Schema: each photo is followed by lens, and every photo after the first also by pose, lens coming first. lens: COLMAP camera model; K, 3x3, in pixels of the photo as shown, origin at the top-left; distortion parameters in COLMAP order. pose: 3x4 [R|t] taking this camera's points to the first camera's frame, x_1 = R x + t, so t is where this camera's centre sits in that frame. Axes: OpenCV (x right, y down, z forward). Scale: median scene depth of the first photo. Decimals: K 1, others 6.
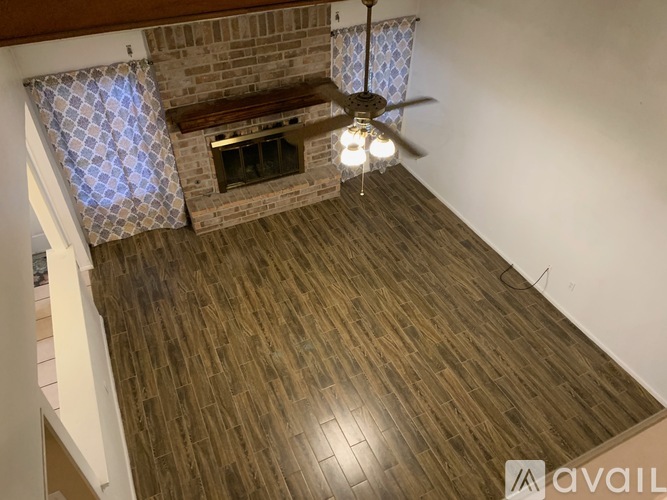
lens RADIAL K [[491.1, 0, 332.9], [0, 491.1, 250.4], [0, 0, 1]] dist [0.011650, -0.015891]
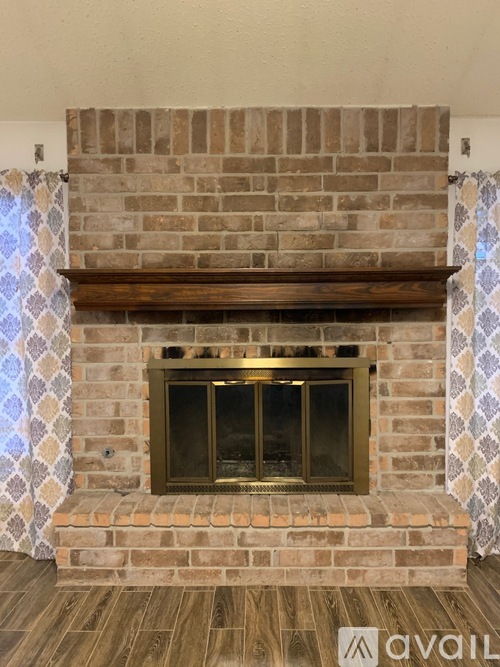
lens RADIAL K [[491.1, 0, 246.3], [0, 491.1, 332.4], [0, 0, 1]] dist [0.011650, -0.015891]
pose [[0.896128, 0.013772, -0.443582, 0.031859], [-0.290321, 0.774169, -0.562473, -0.011065], [0.335661, 0.632829, 0.697753, 0.699162]]
